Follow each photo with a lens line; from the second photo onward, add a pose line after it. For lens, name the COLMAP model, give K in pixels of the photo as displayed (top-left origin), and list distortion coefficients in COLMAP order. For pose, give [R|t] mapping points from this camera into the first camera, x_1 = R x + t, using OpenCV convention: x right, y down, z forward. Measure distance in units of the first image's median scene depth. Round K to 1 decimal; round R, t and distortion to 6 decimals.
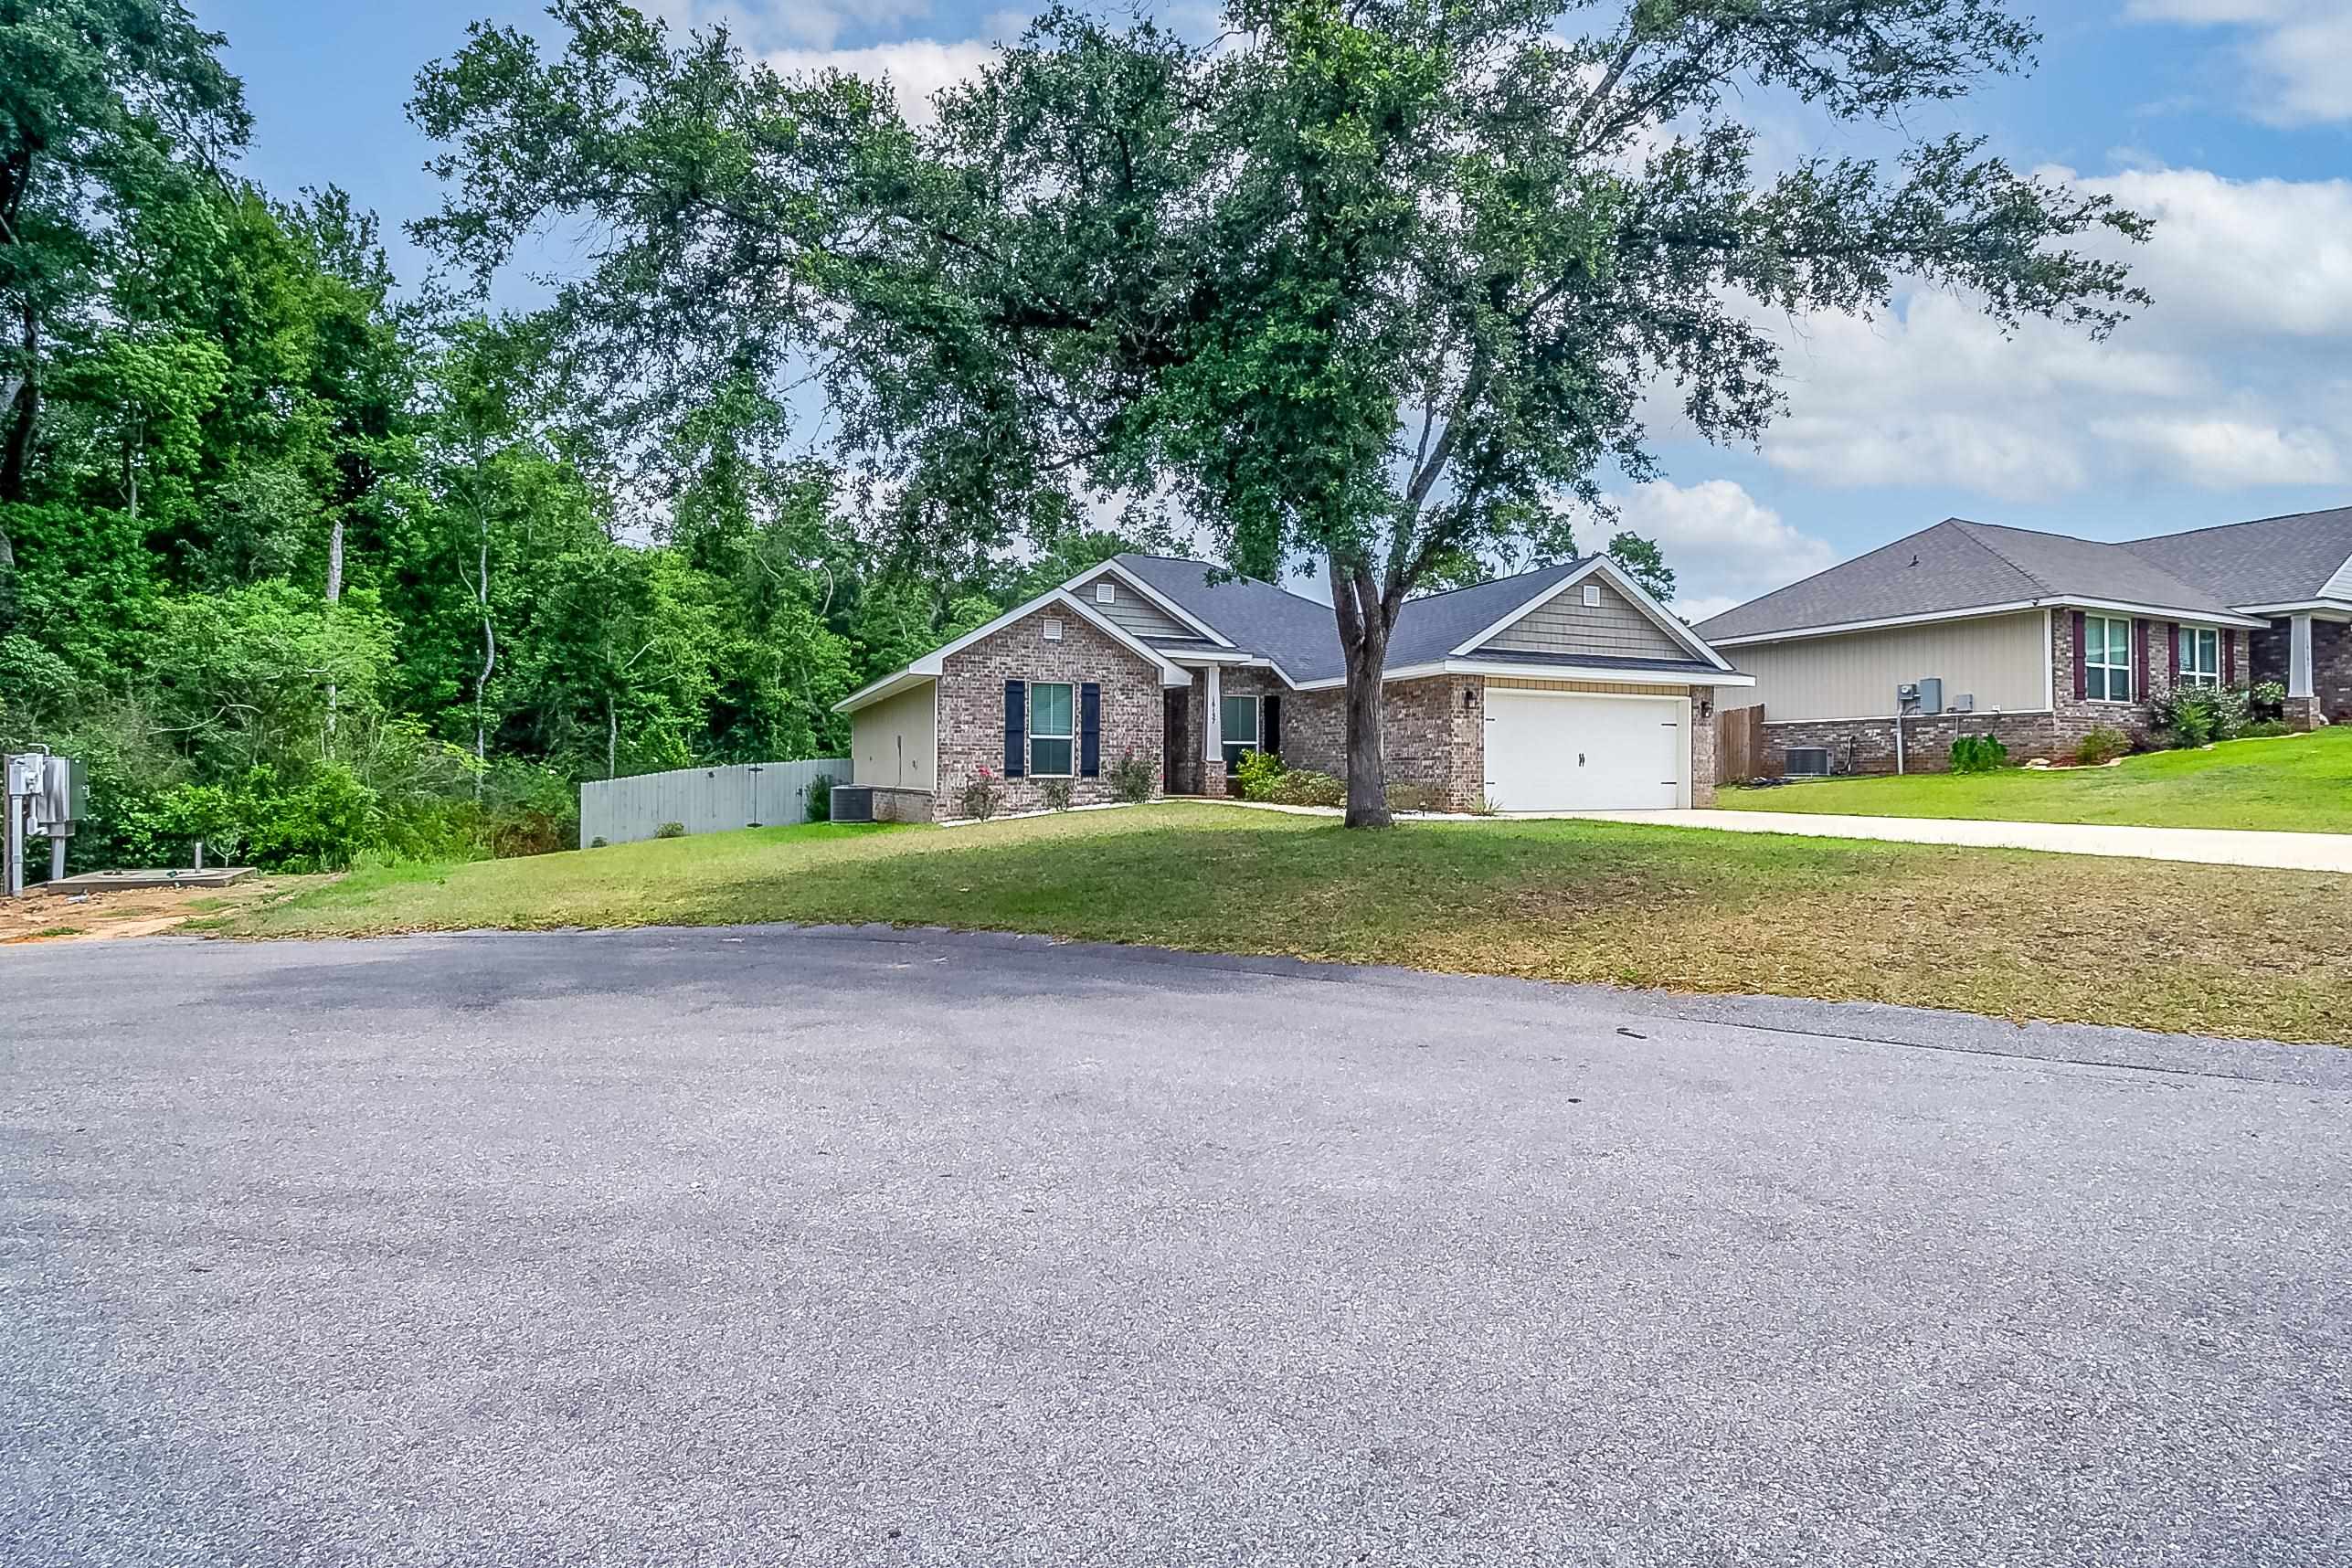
lens RADIAL K [[1062.8, 0, 1221.7], [0, 1062.8, 747.2], [0, 0, 1]] dist [0.008639, -0.000209]
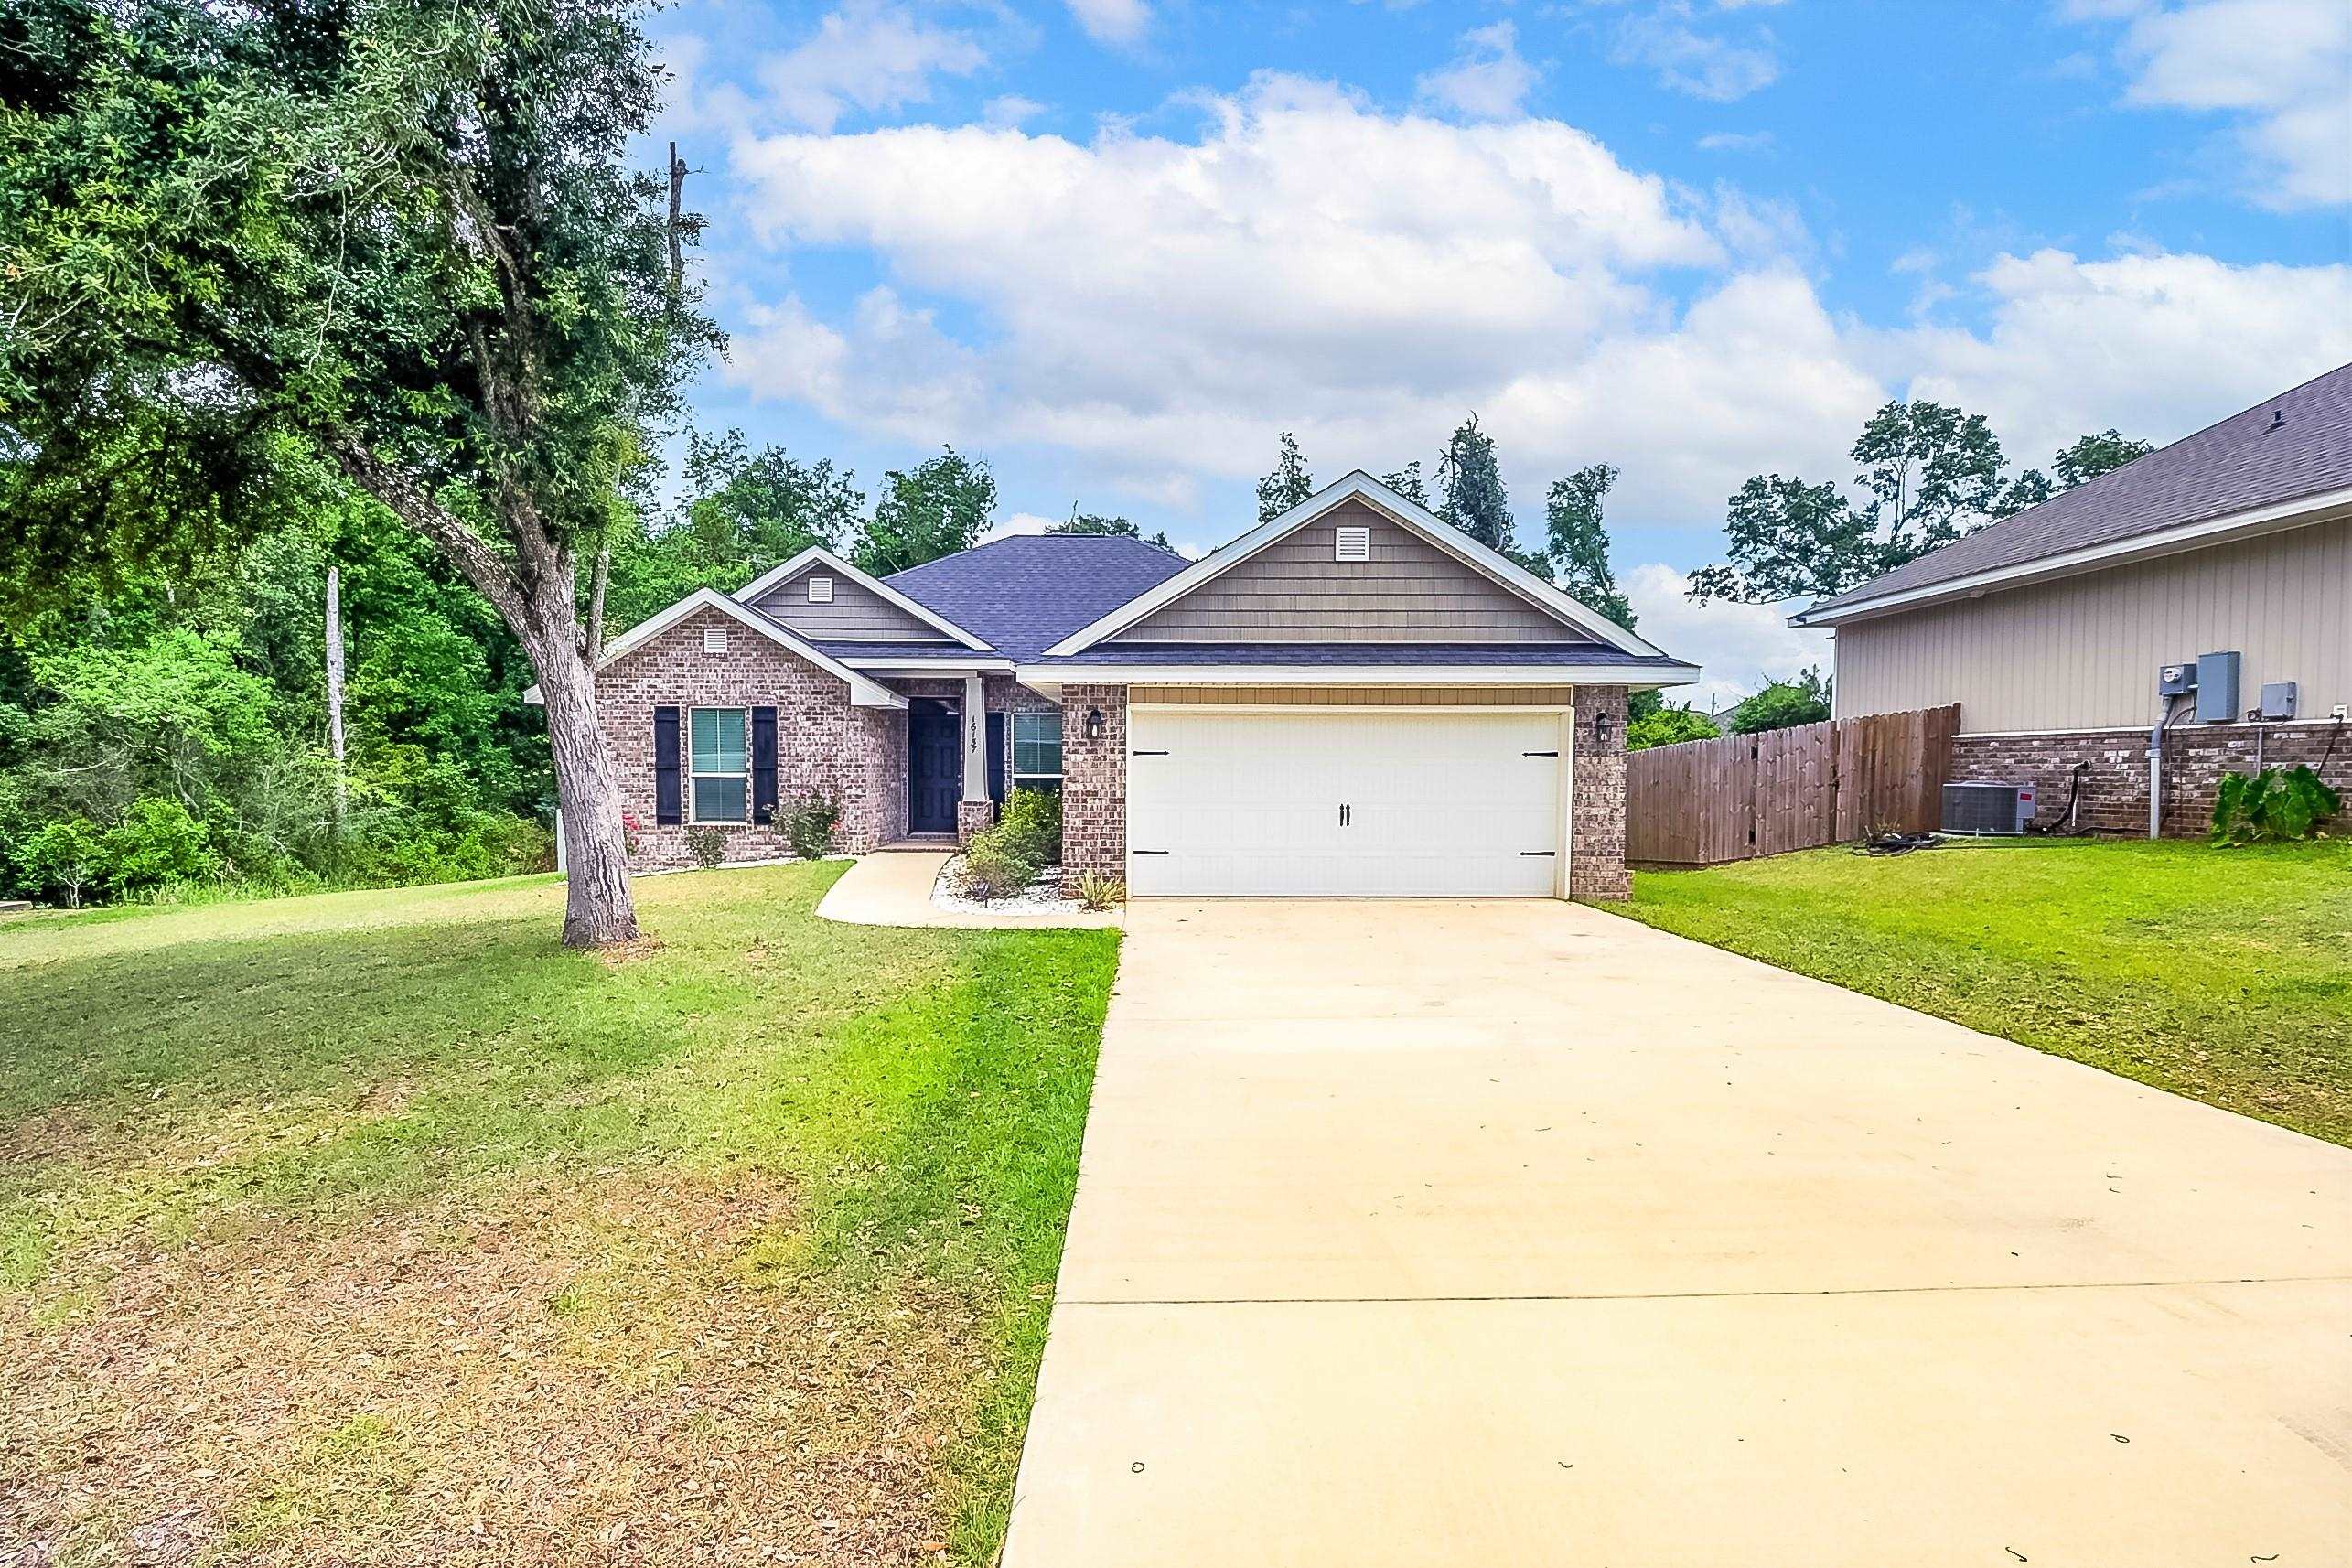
lens RADIAL K [[1089.1, 0, 1200.4], [0, 1089.1, 797.2], [0, 0, 1]] dist [0.005131, 0.000462]
pose [[0.913928, 0.011203, -0.405721, 0.501801], [0.009096, 0.998803, 0.048068, -0.028593], [0.405774, -0.047622, 0.912732, 0.382613]]
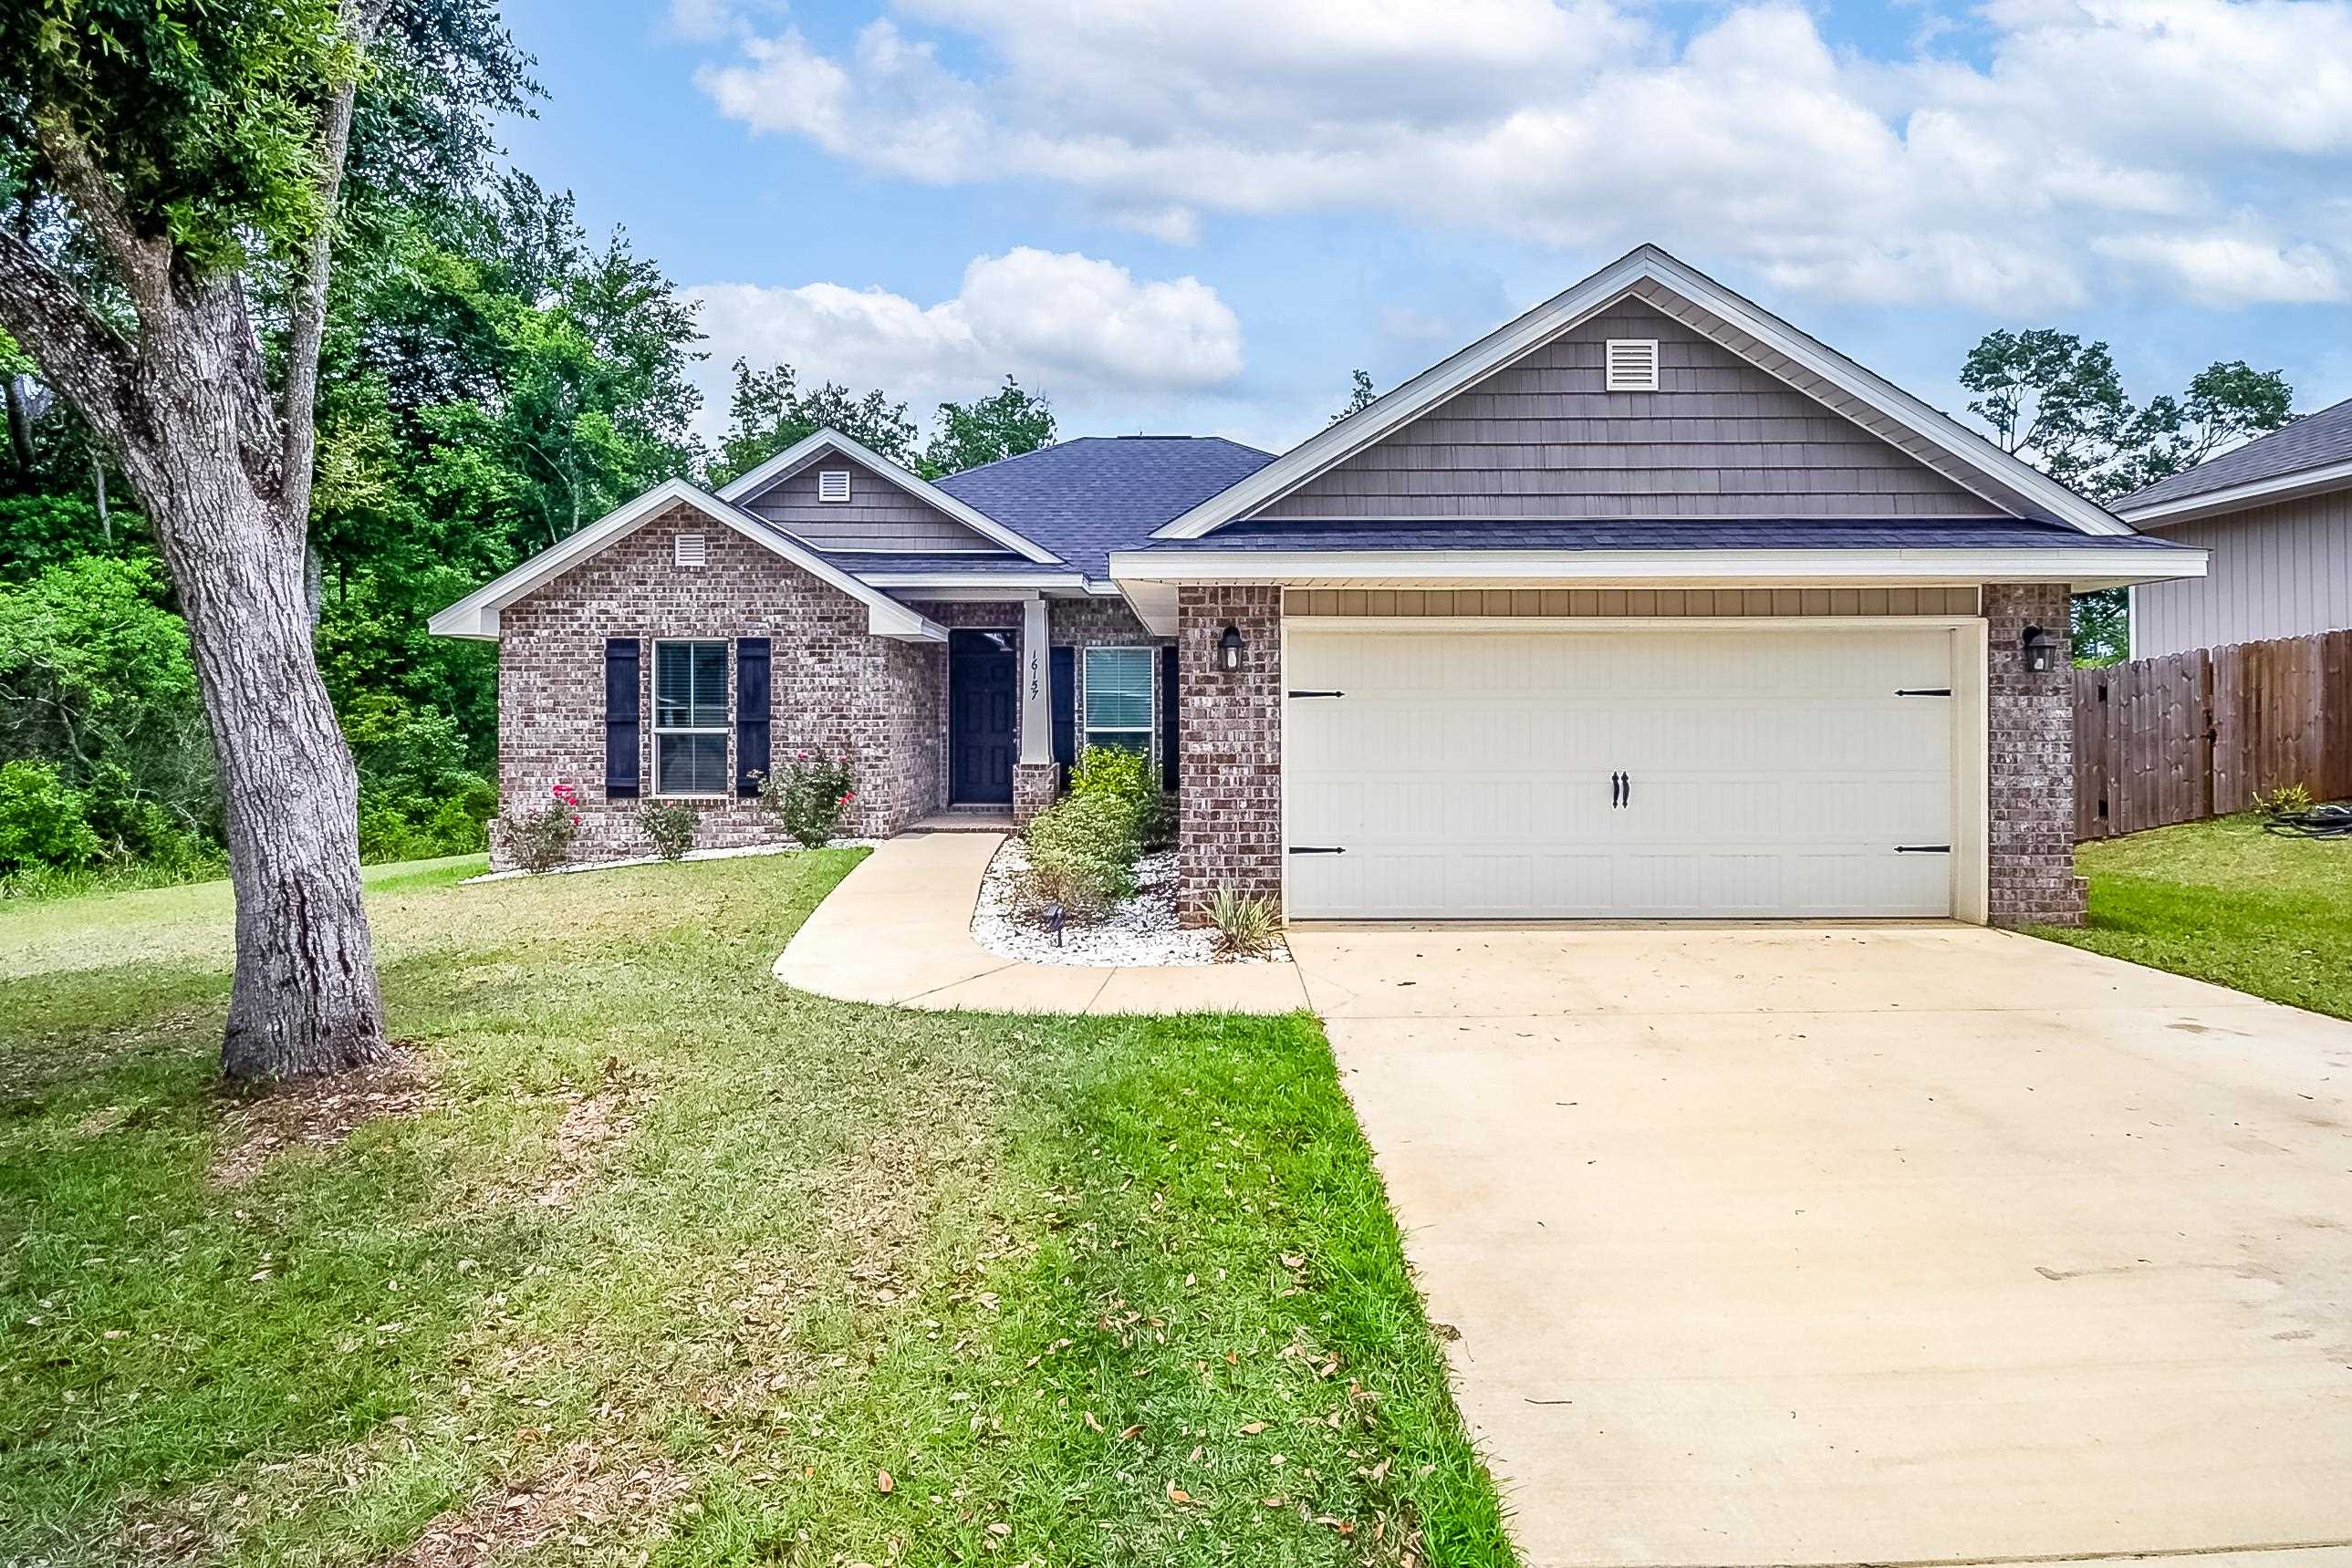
lens RADIAL K [[1073.7, 0, 1239.3], [0, 1073.7, 703.4], [0, 0, 1]] dist [-0.003613, -0.000421]
pose [[0.909692, -0.010458, -0.415151, 0.364512], [0.014429, 0.999875, 0.006431, -0.023840], [0.415032, -0.011840, 0.909730, 0.566667]]
